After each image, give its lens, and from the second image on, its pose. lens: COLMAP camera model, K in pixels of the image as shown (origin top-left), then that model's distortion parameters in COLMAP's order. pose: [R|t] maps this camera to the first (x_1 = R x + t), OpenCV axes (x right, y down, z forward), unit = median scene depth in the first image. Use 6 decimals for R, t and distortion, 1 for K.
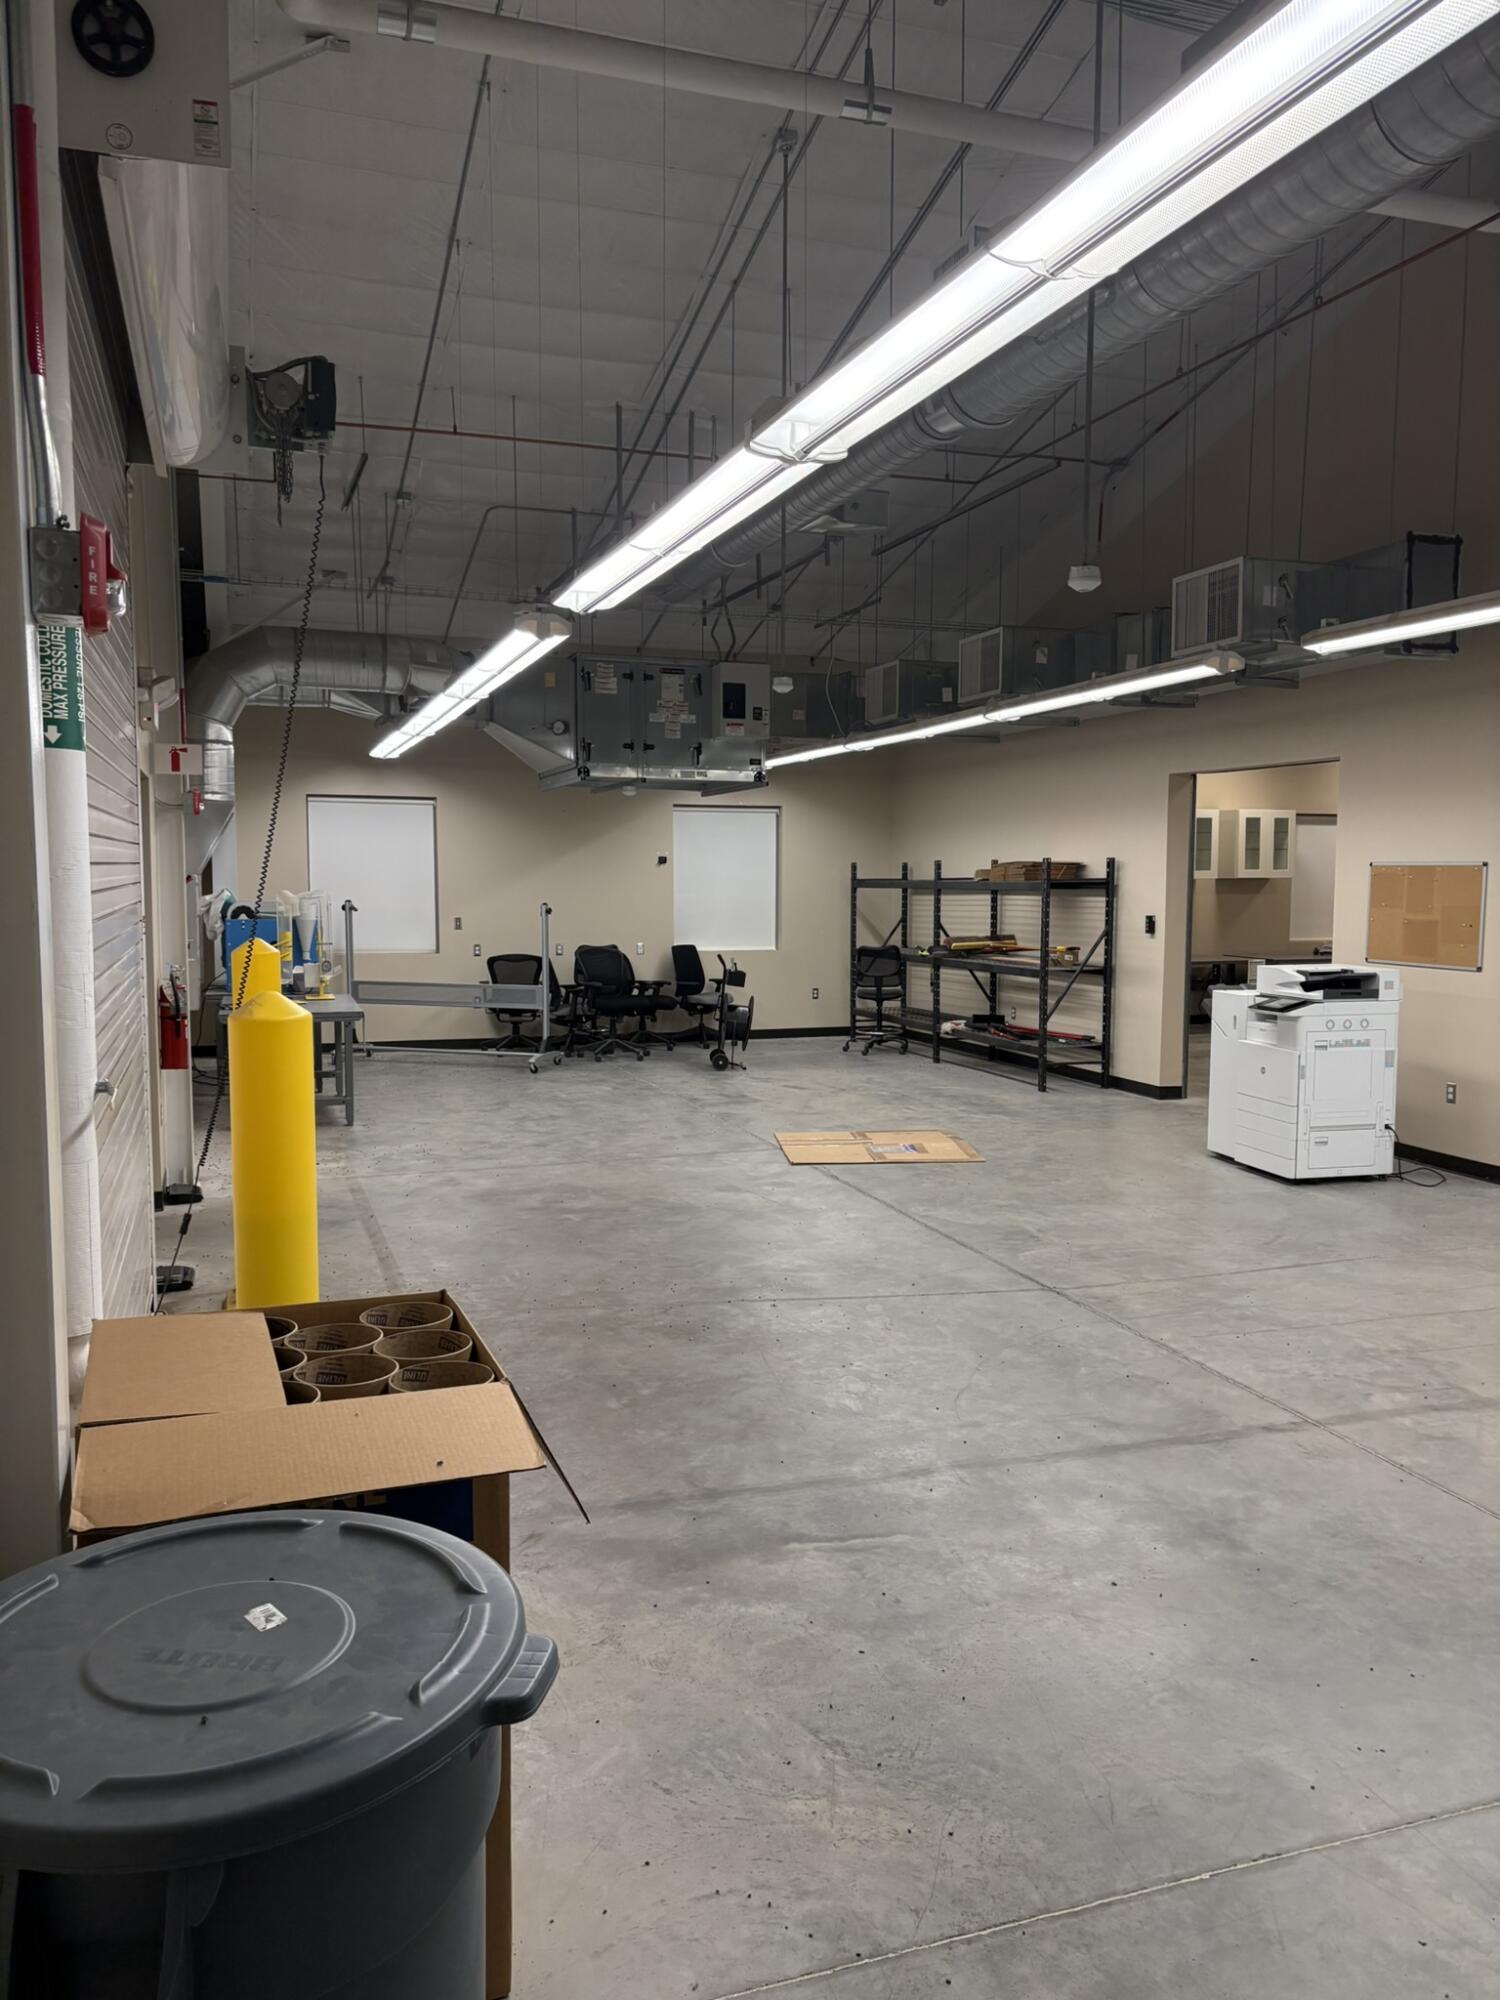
lens RADIAL K [[1508.5, 0, 750.0], [0, 1508.5, 1000.5], [0, 0, 1]] dist [-0.010369, -0.013856]
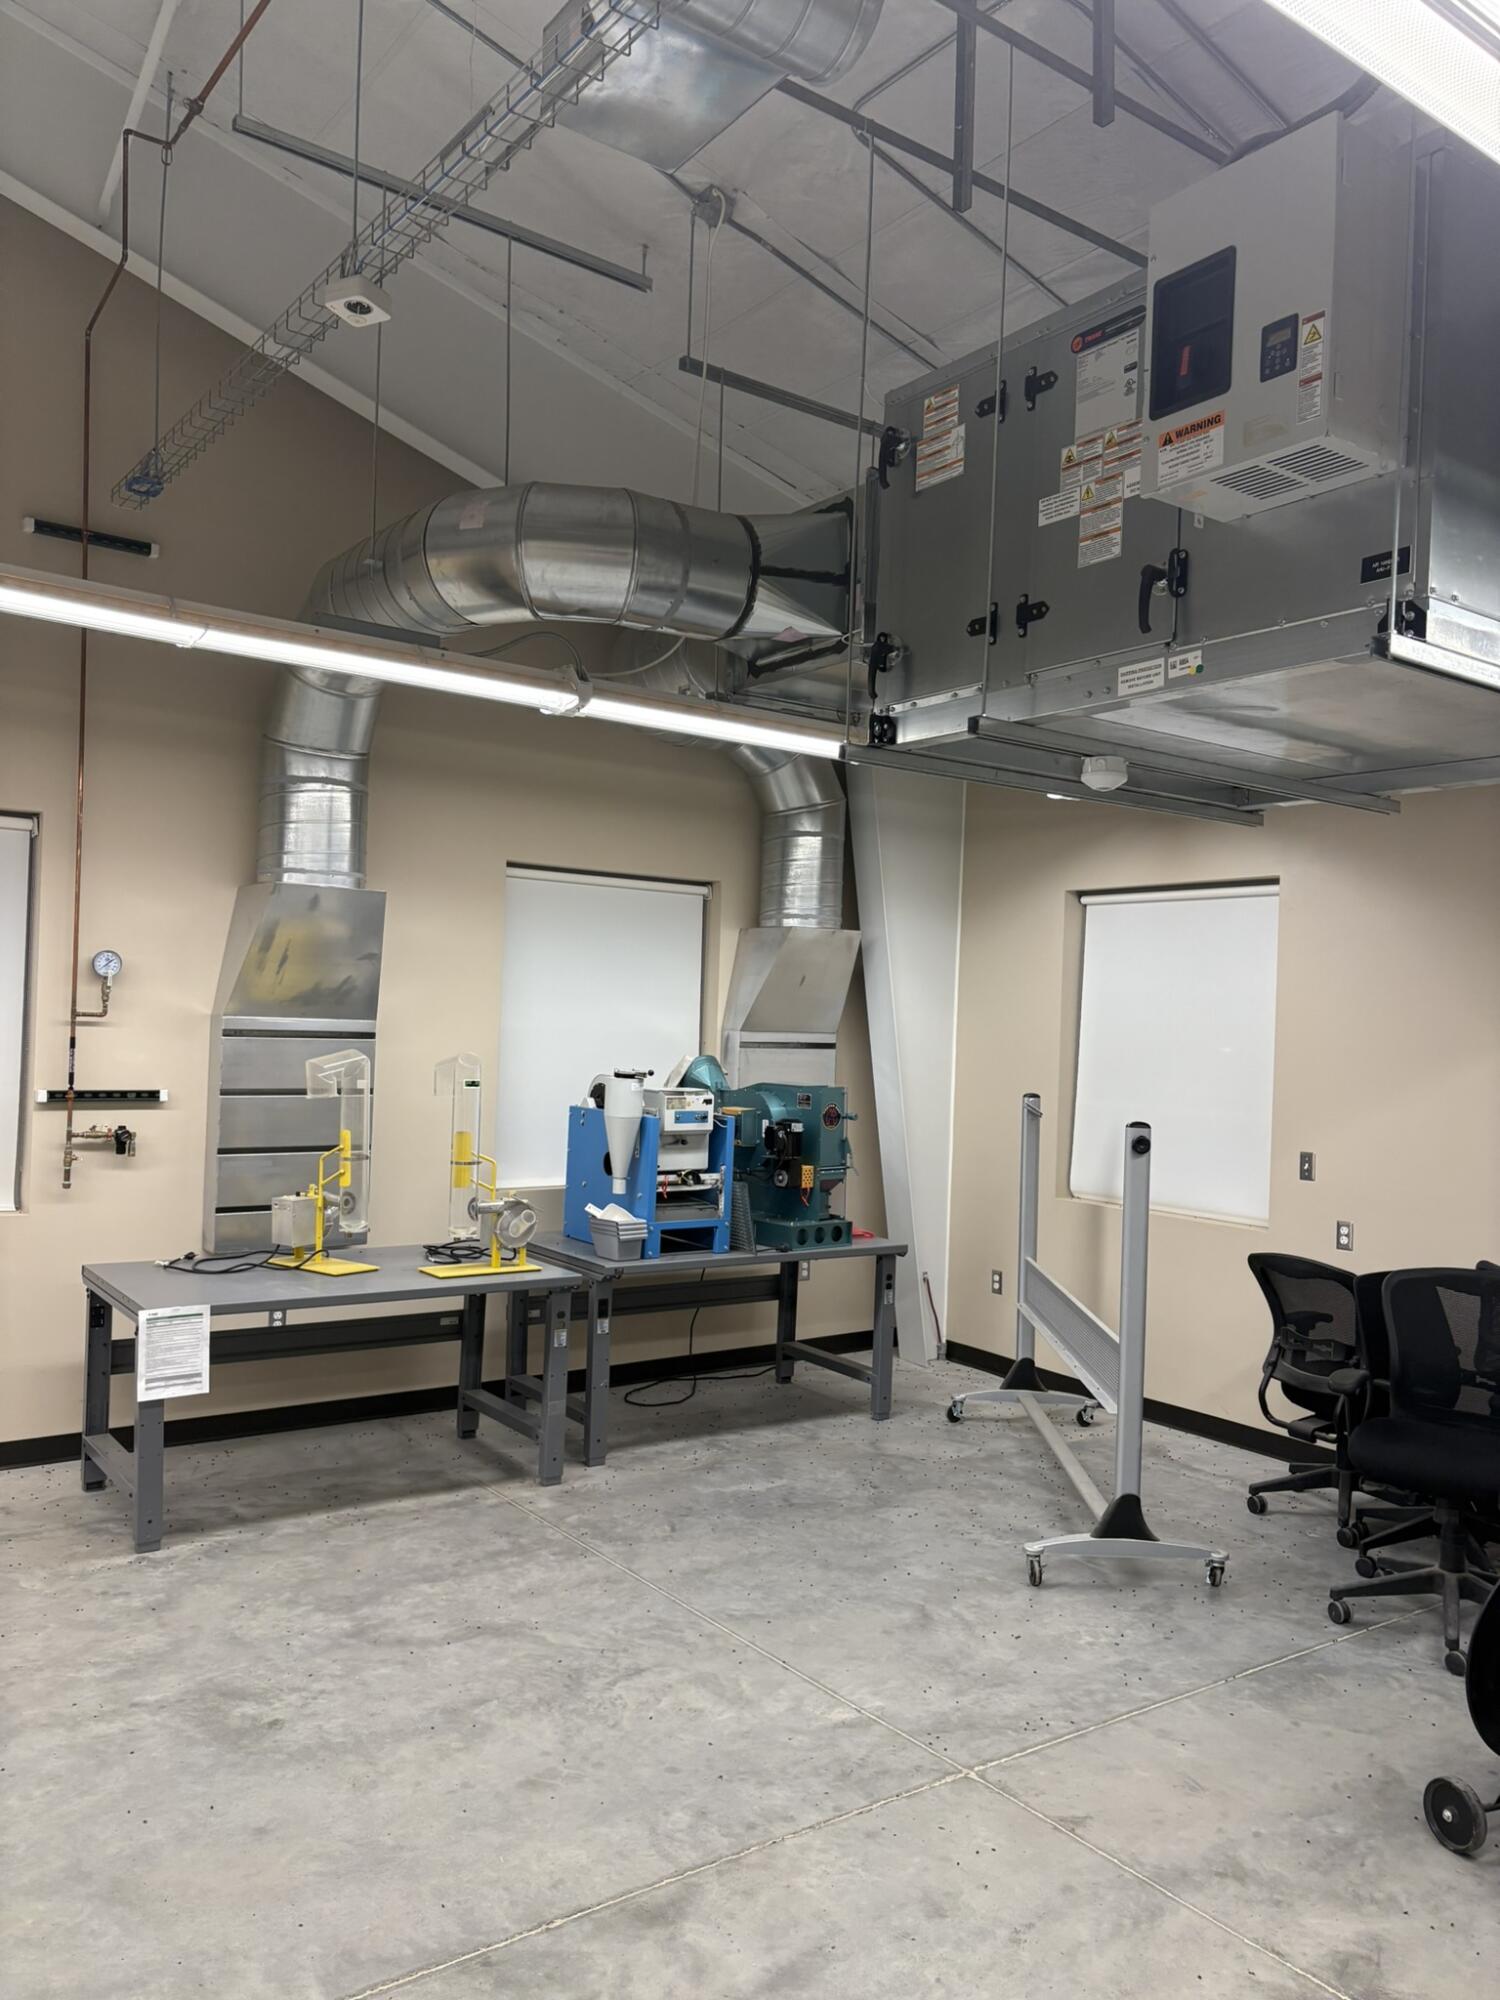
lens RADIAL K [[1508.5, 0, 750.6], [0, 1508.5, 1006.5], [0, 0, 1]] dist [-0.010369, -0.013856]
pose [[0.304234, -0.010690, -0.952537, 0.198510], [-0.111019, 0.992725, -0.046600, -0.070854], [0.946106, 0.119927, 0.300834, 0.867617]]
